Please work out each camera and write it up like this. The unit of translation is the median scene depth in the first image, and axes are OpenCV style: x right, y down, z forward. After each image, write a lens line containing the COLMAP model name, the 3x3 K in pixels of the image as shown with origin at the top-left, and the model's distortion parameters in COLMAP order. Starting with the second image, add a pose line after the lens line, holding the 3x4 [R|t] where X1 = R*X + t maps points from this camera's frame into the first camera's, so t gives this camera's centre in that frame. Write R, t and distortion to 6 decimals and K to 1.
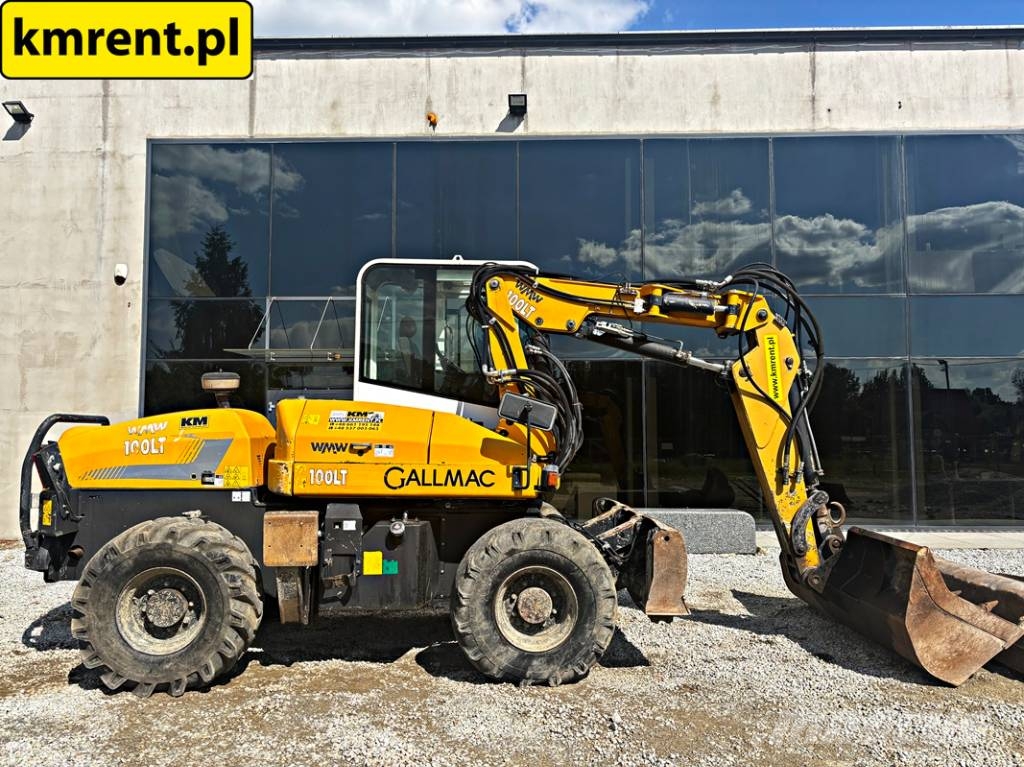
lens RADIAL K [[792.9, 0, 510.7], [0, 792.9, 386.9], [0, 0, 1]] dist [0.034066, -0.045199]
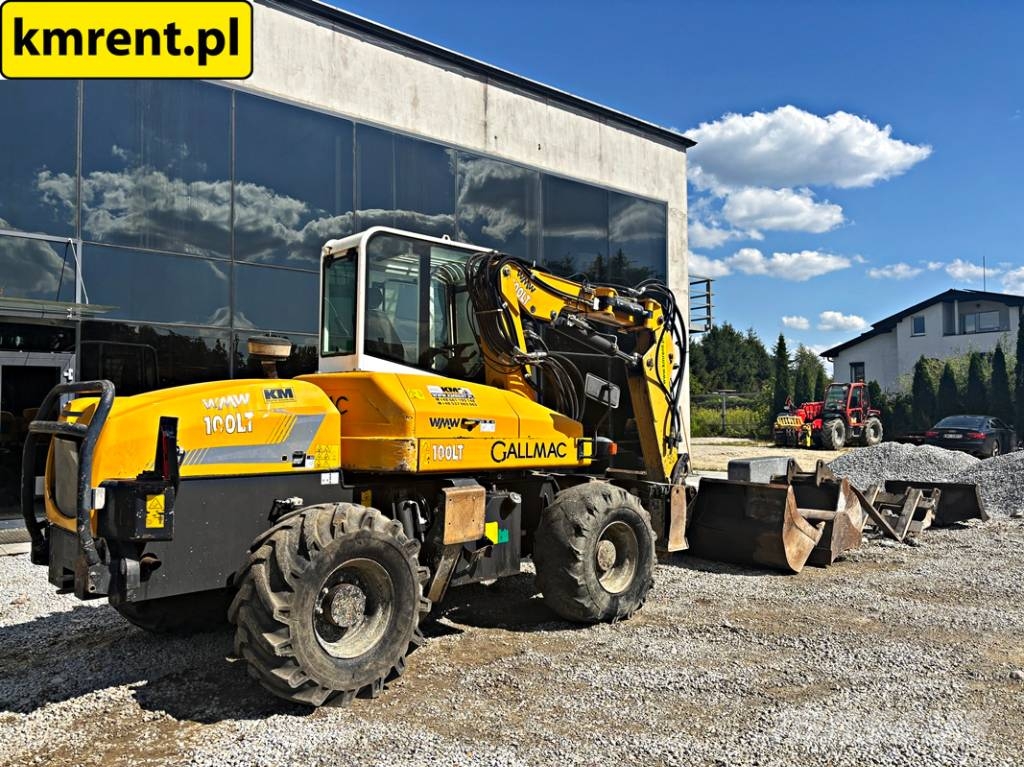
lens RADIAL K [[792.9, 0, 510.7], [0, 792.9, 386.9], [0, 0, 1]] dist [0.034066, -0.045199]
pose [[0.742710, 0.023841, 0.669189, -0.789046], [-0.043593, 0.998967, 0.012793, 0.014481], [-0.668193, -0.038674, 0.742982, 0.205149]]
